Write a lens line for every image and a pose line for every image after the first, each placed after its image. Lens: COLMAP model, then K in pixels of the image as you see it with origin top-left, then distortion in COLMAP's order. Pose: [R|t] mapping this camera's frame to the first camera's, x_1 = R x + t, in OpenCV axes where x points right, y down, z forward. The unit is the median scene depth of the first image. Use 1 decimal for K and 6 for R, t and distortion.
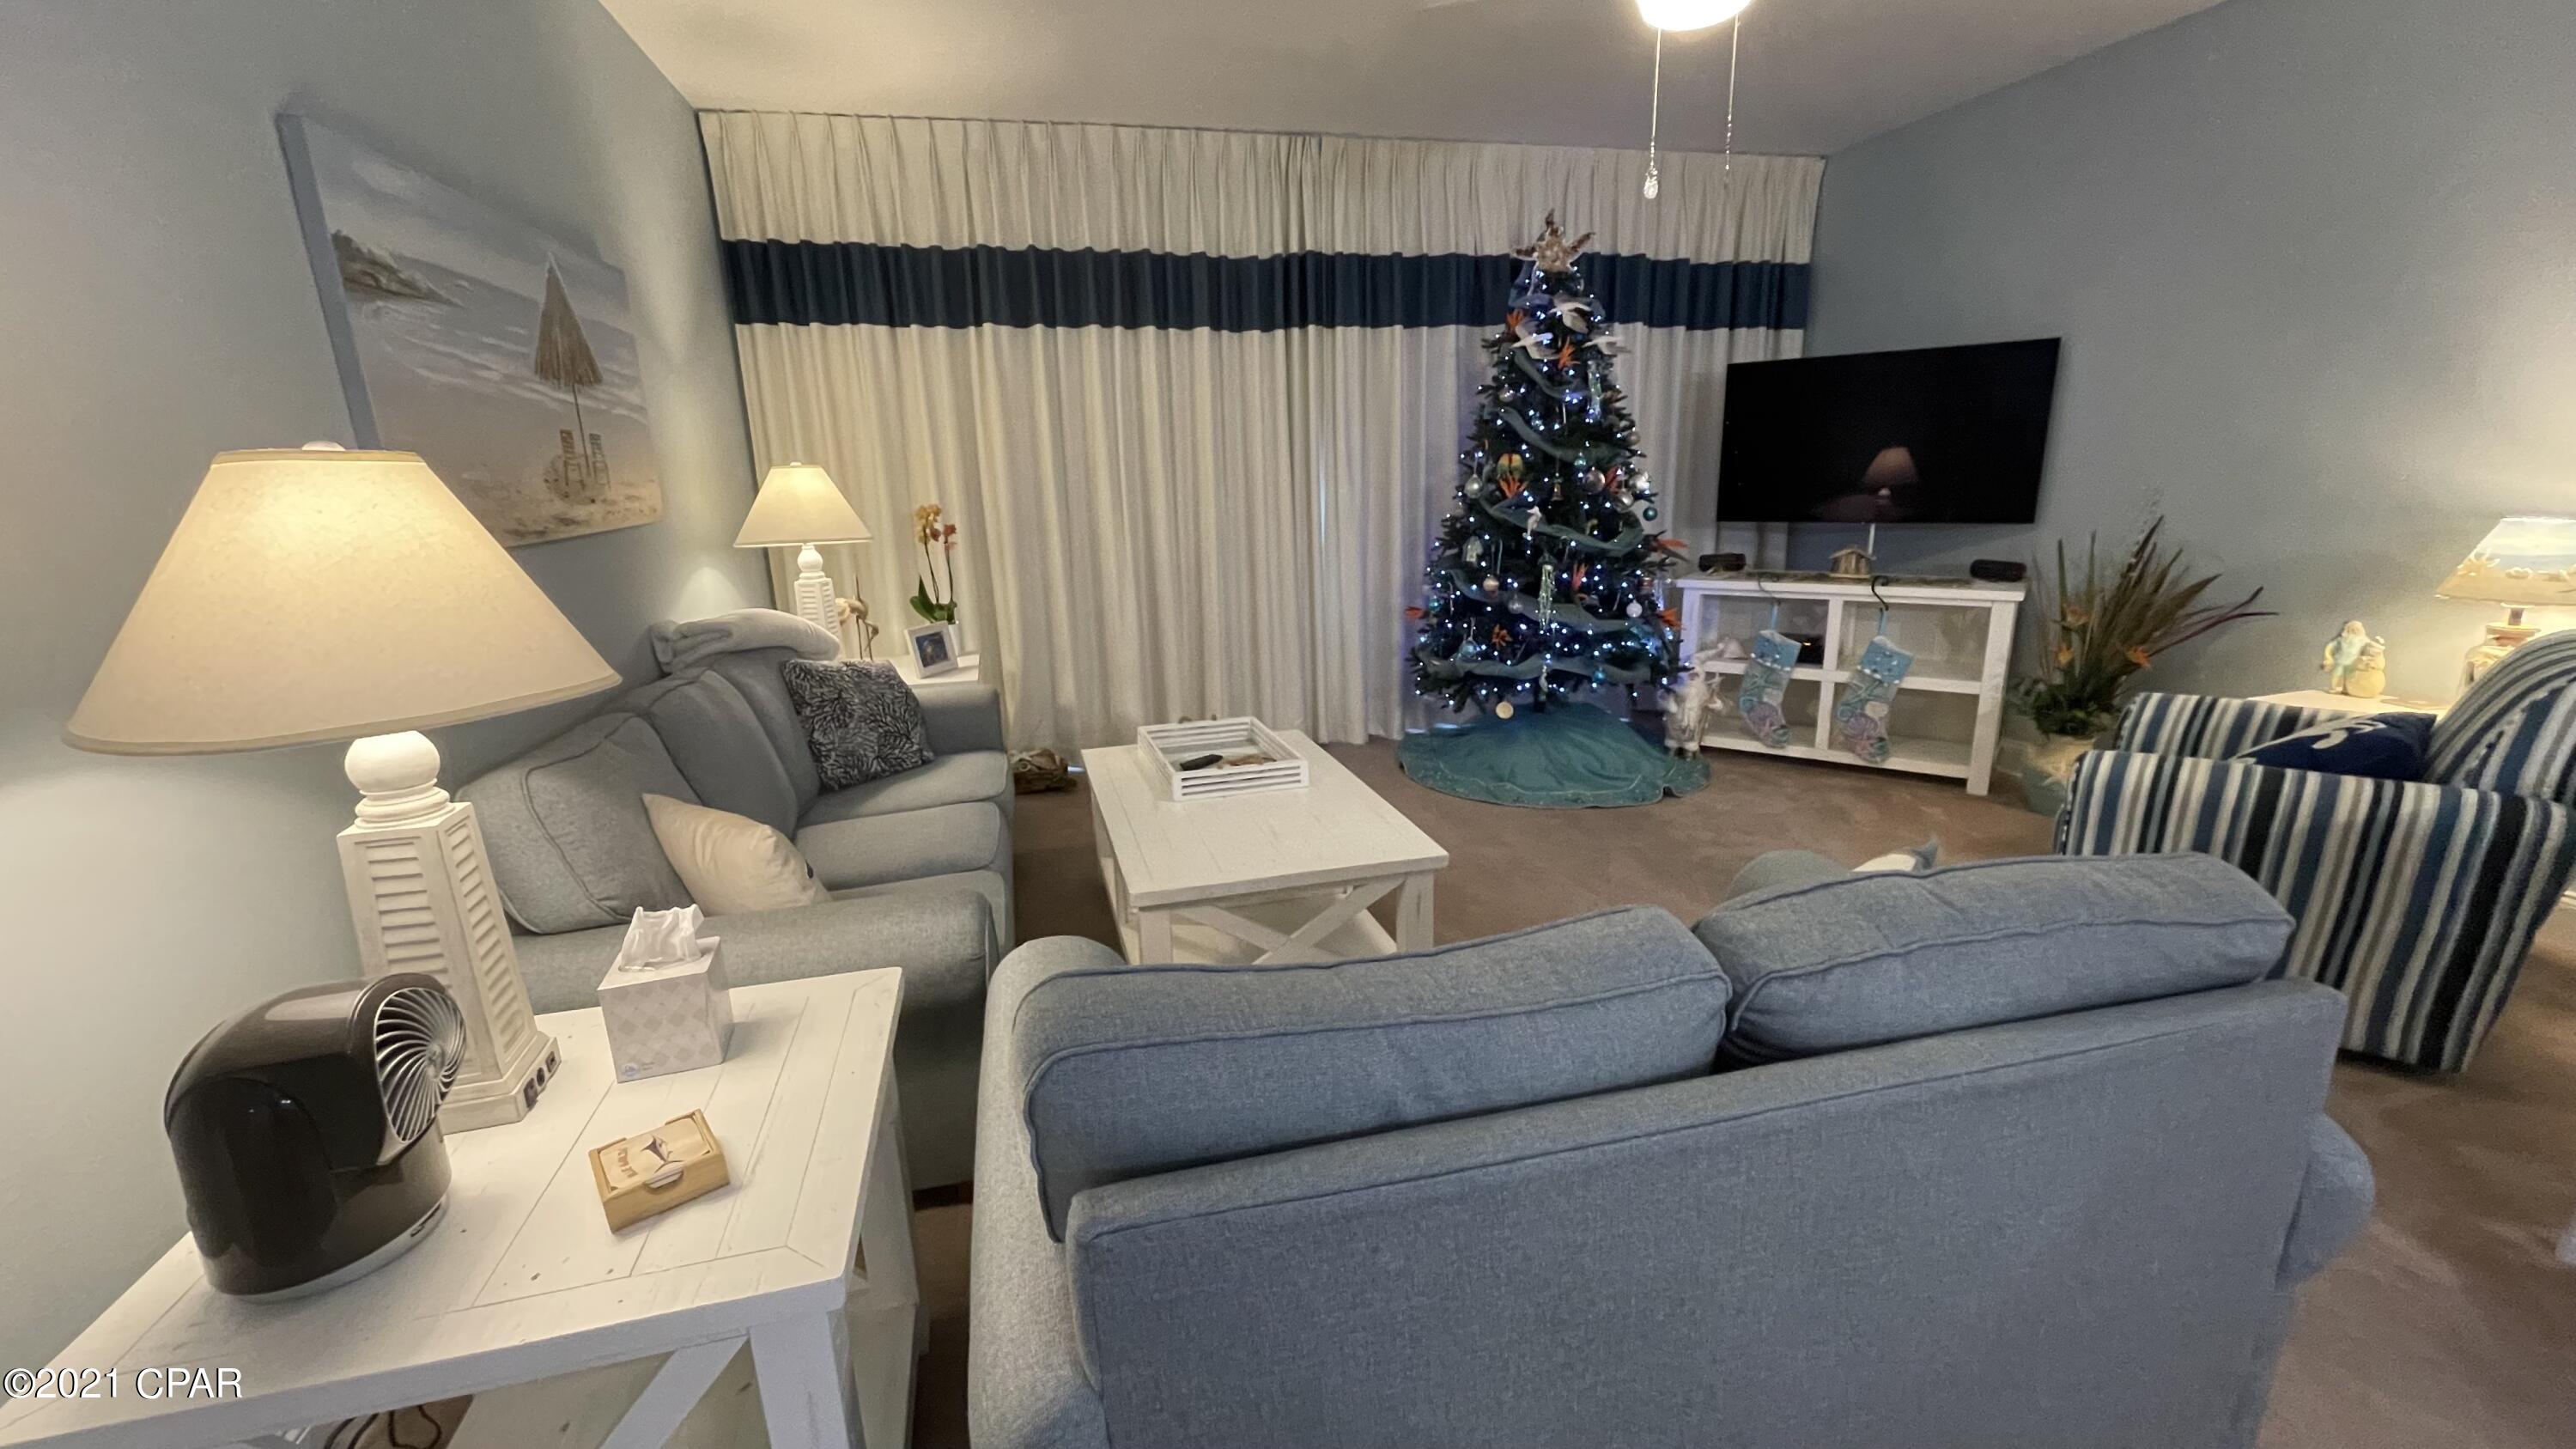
lens RADIAL K [[1043.5, 0, 1281.1], [0, 1043.5, 730.5], [0, 0, 1]] dist [-0.001935, 0.000259]
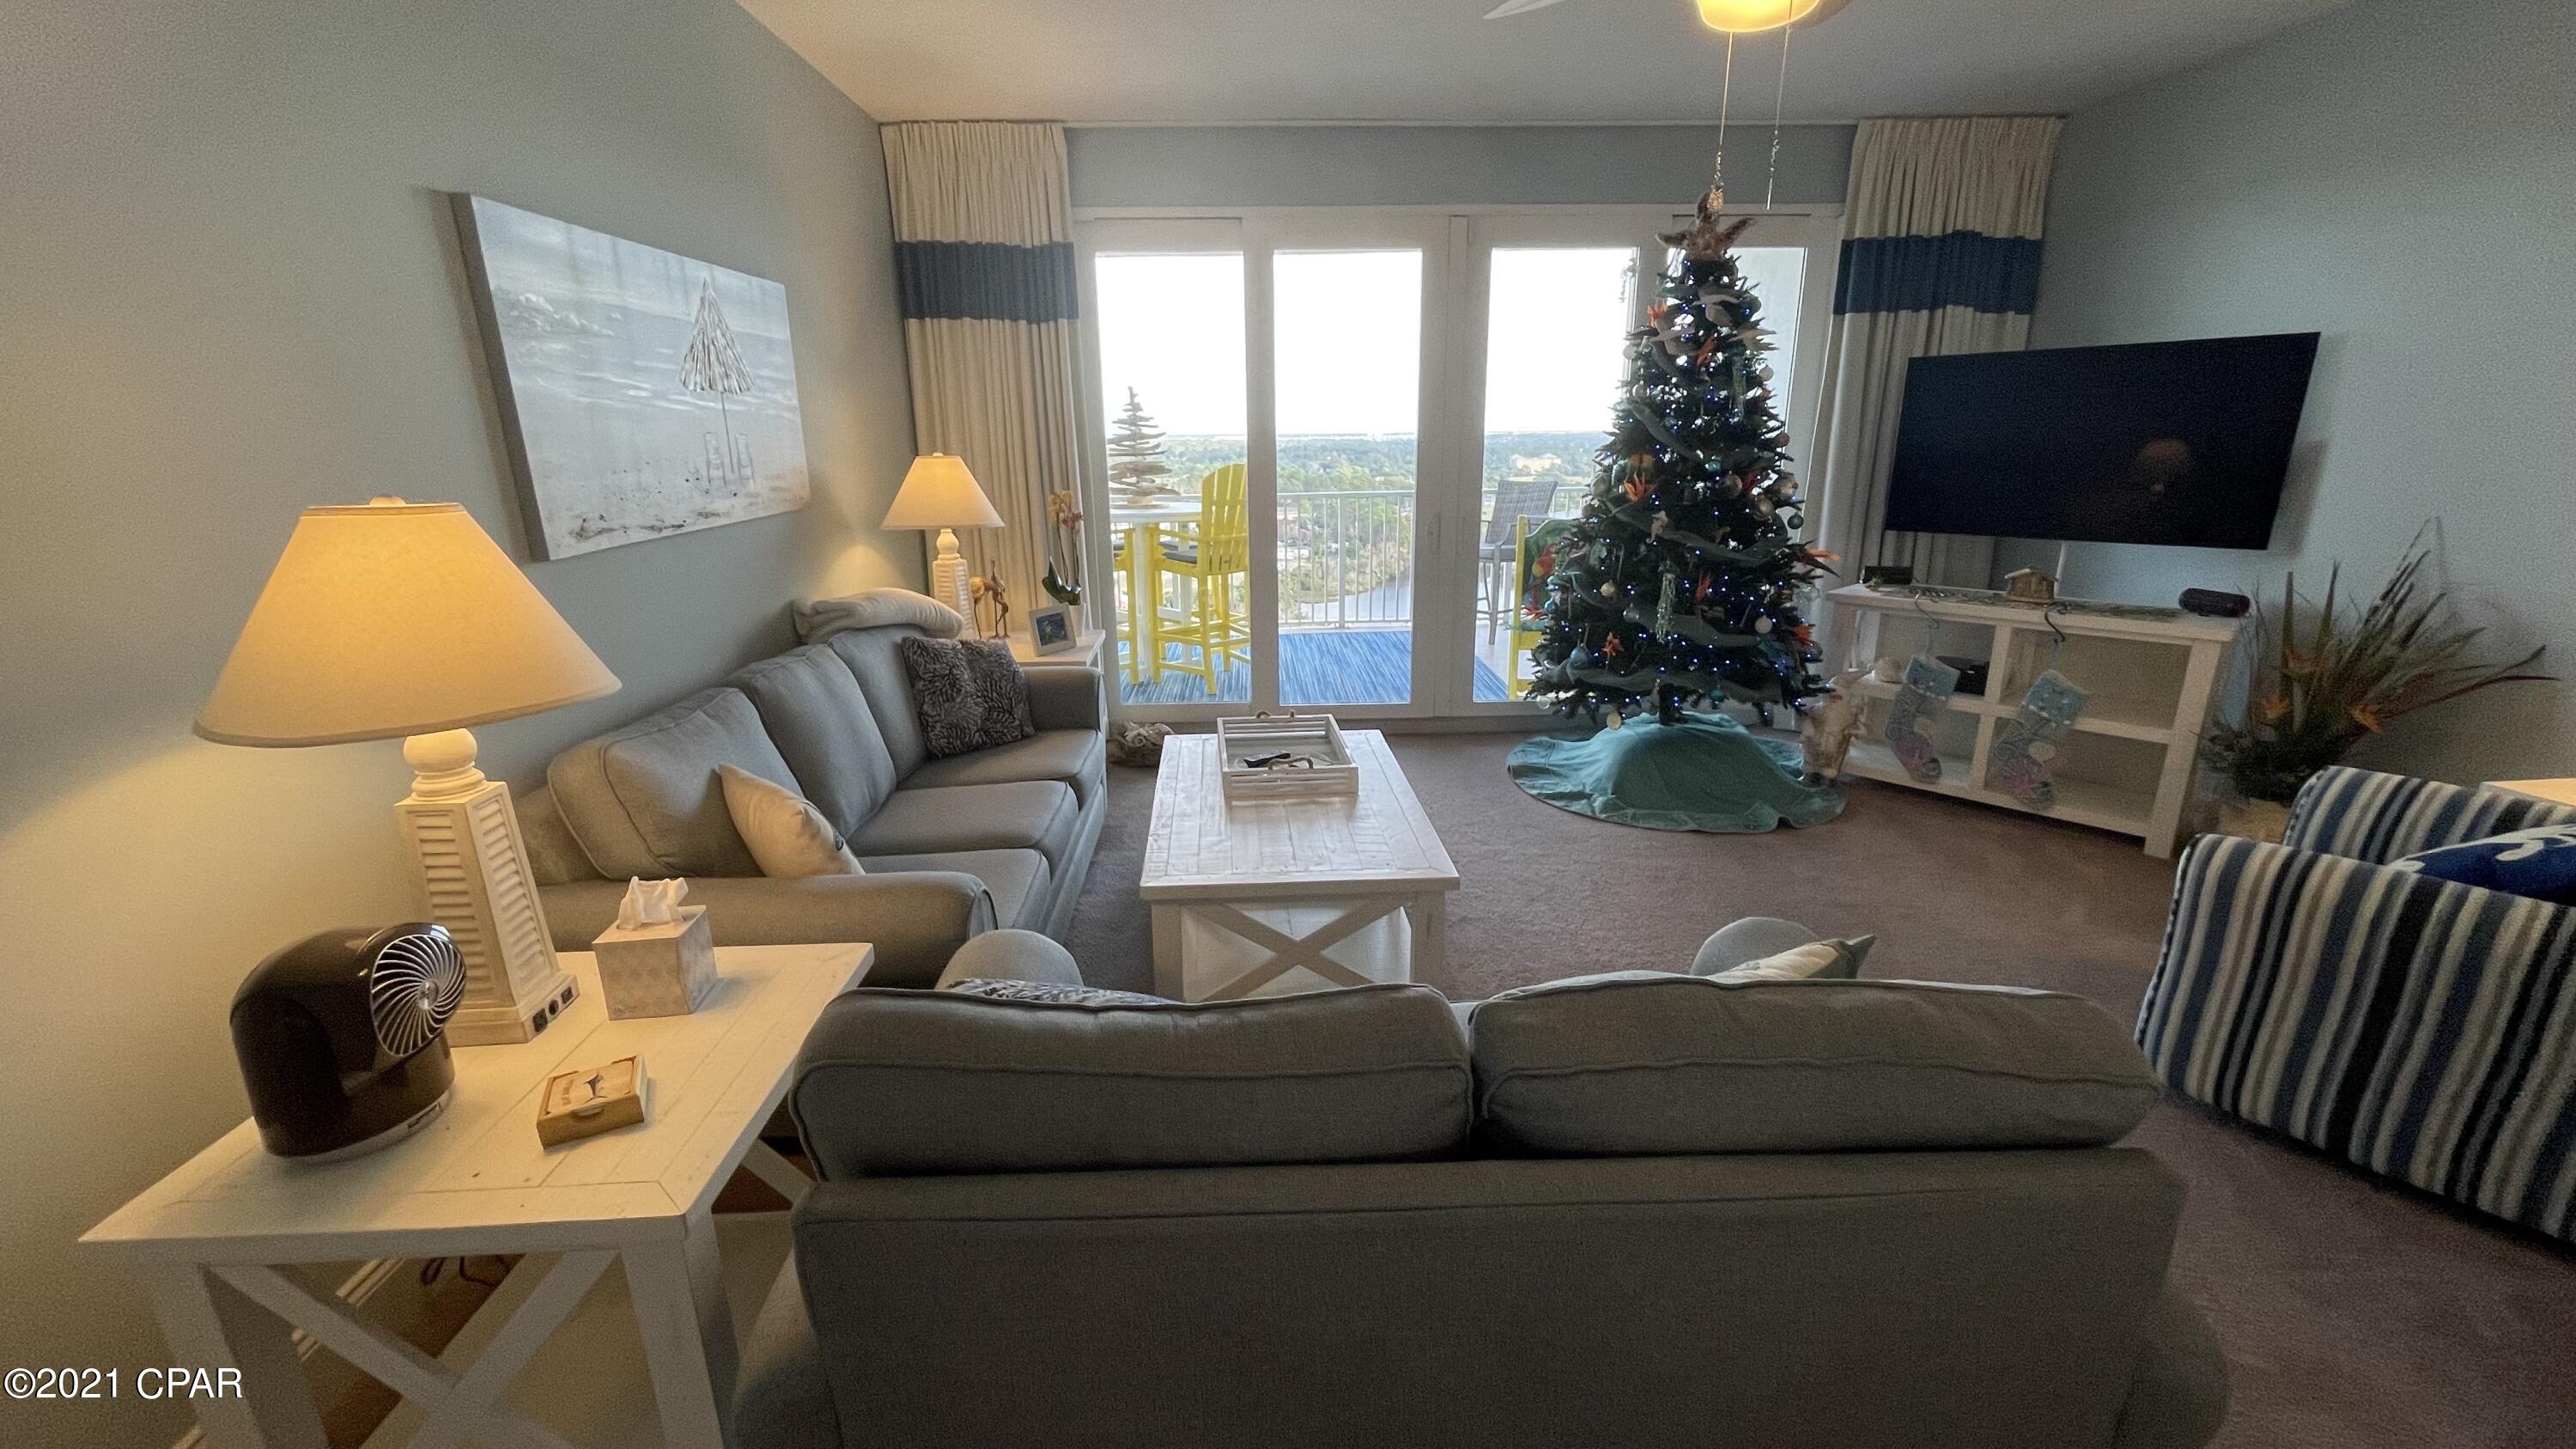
lens RADIAL K [[1043.5, 0, 1281.1], [0, 1043.5, 730.5], [0, 0, 1]] dist [-0.001935, 0.000259]
pose [[0.978305, 0.073758, -0.193597, 0.110758], [-0.067192, 0.996927, 0.040271, -0.032223], [0.195973, -0.026389, 0.980254, -0.007927]]
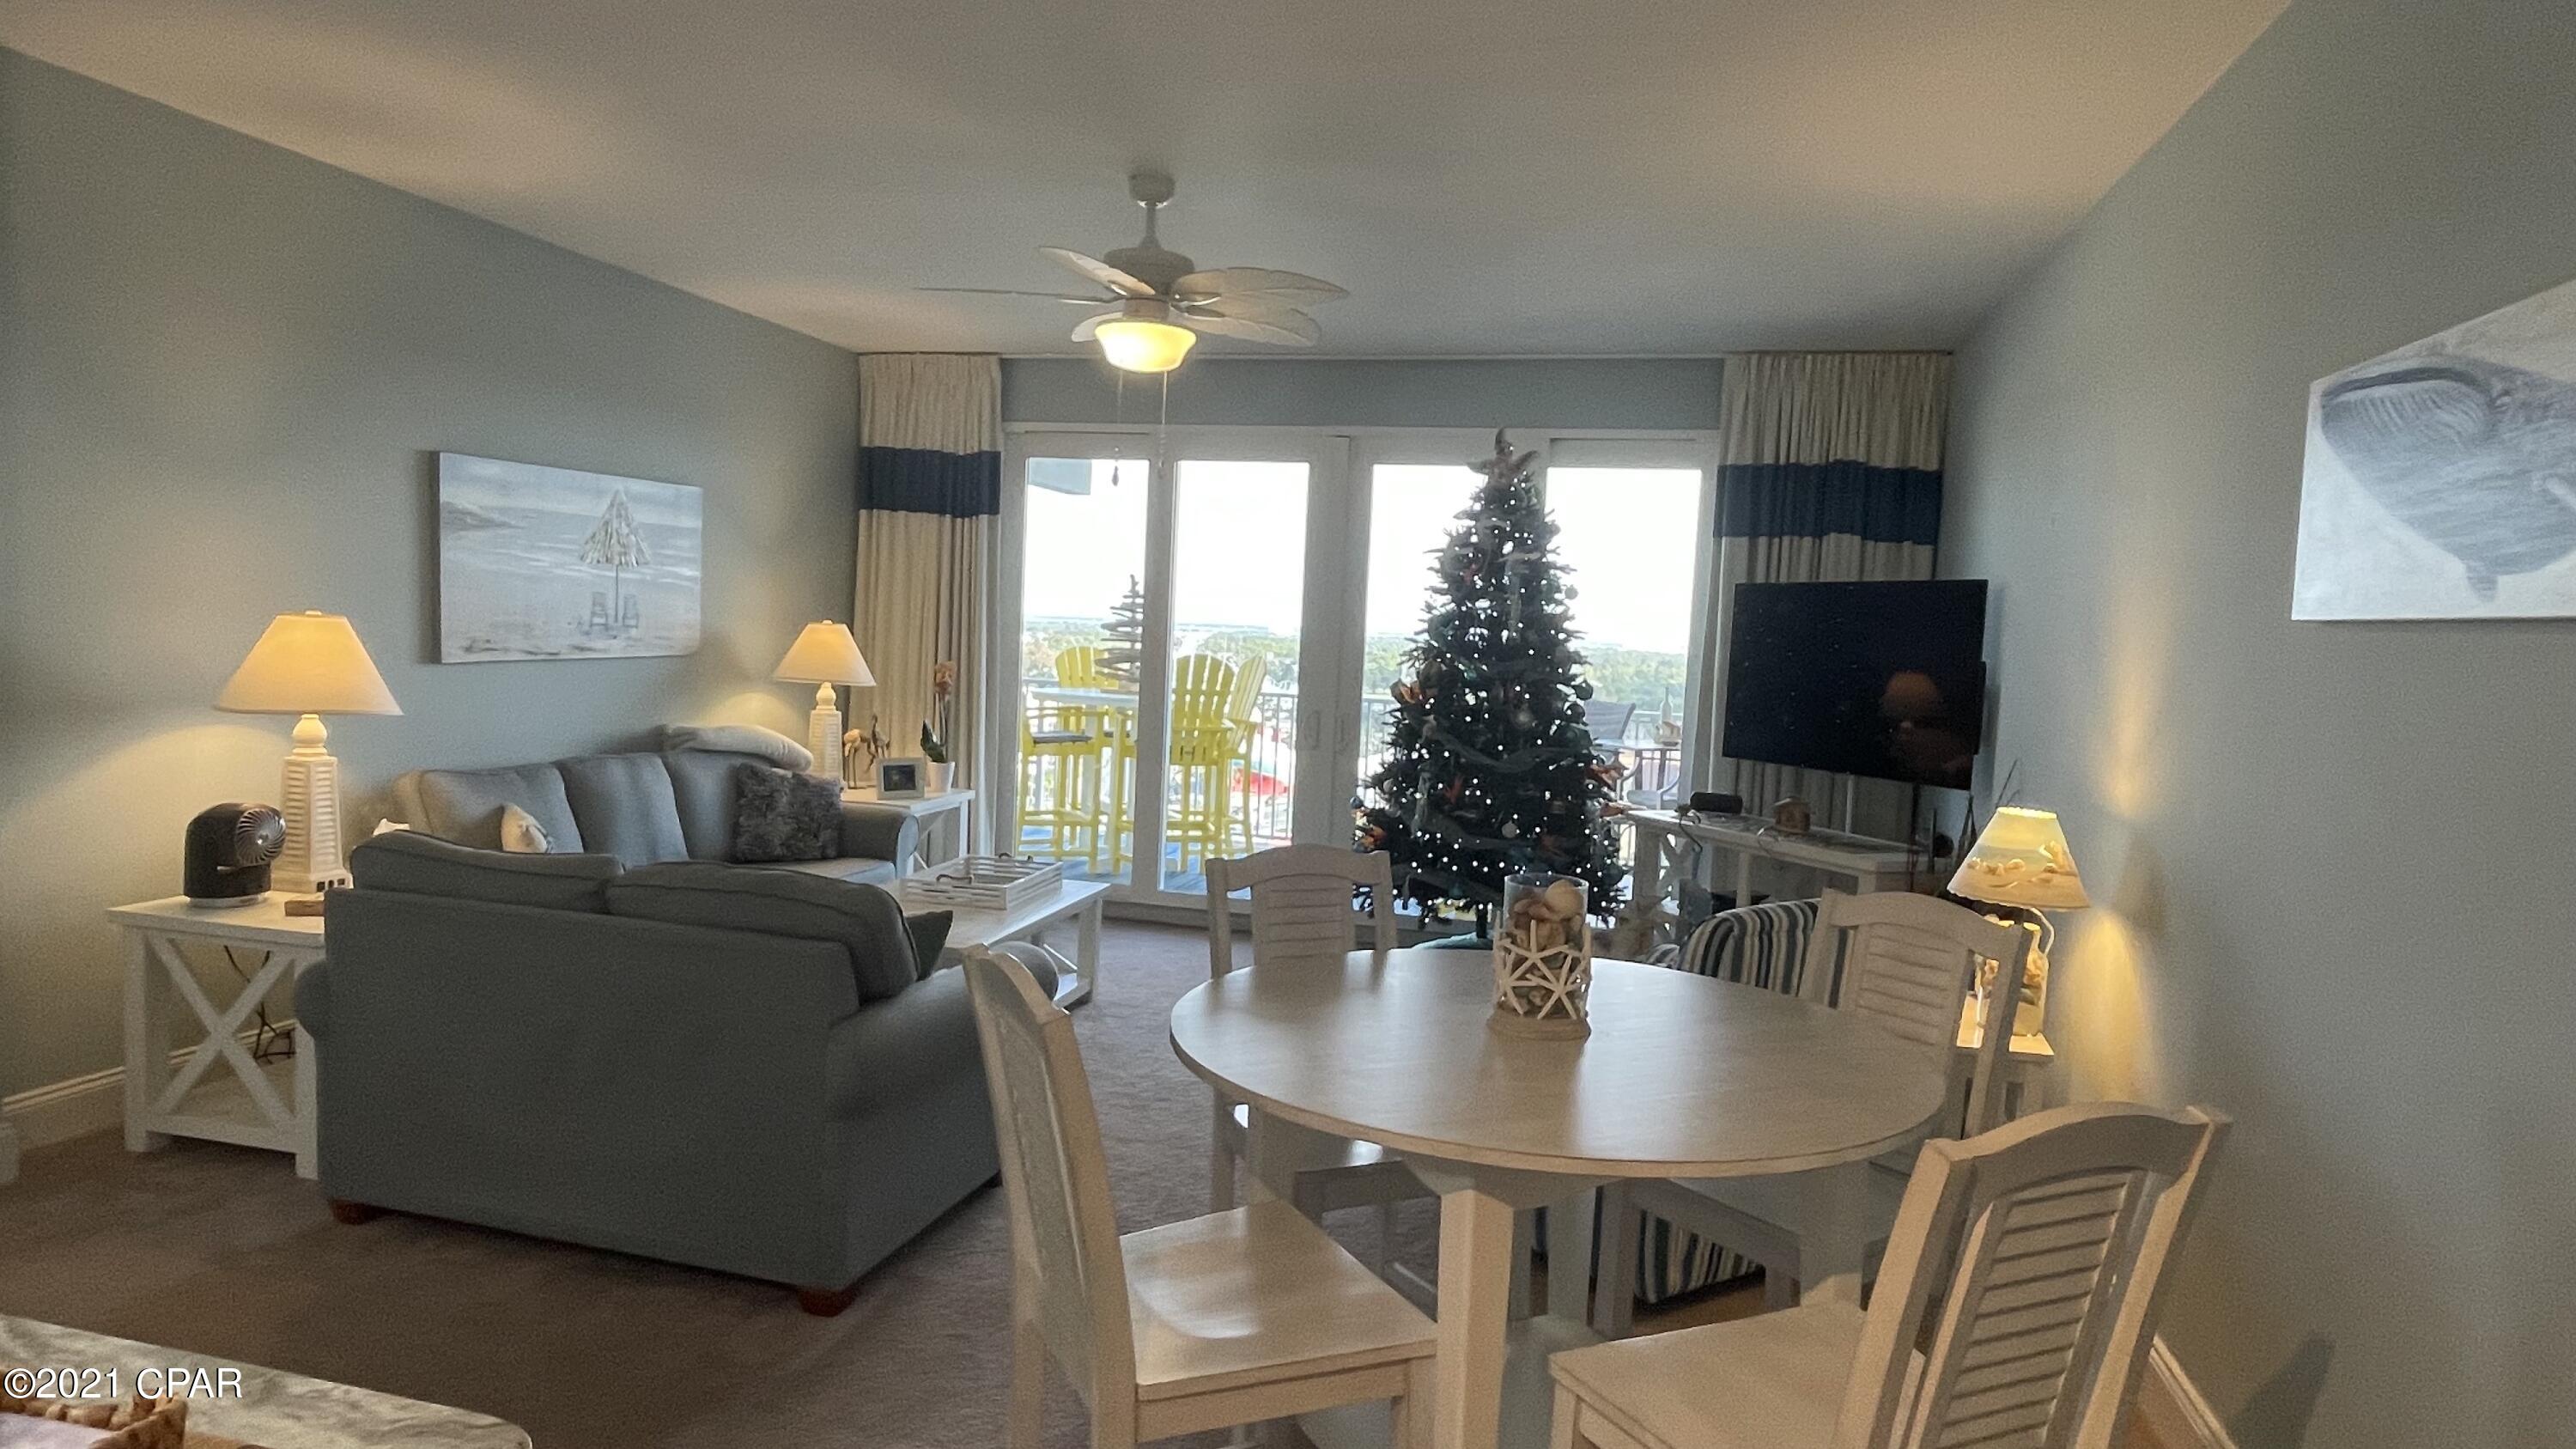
lens RADIAL K [[1517.7, 0, 1257.3], [0, 1517.7, 735.1], [0, 0, 1]] dist [-0.000825, -0.000612]
pose [[0.872631, 0.104739, -0.477017, 0.841102], [-0.189000, 0.973052, -0.132094, 0.025405], [0.450327, 0.205425, 0.868911, -0.331932]]
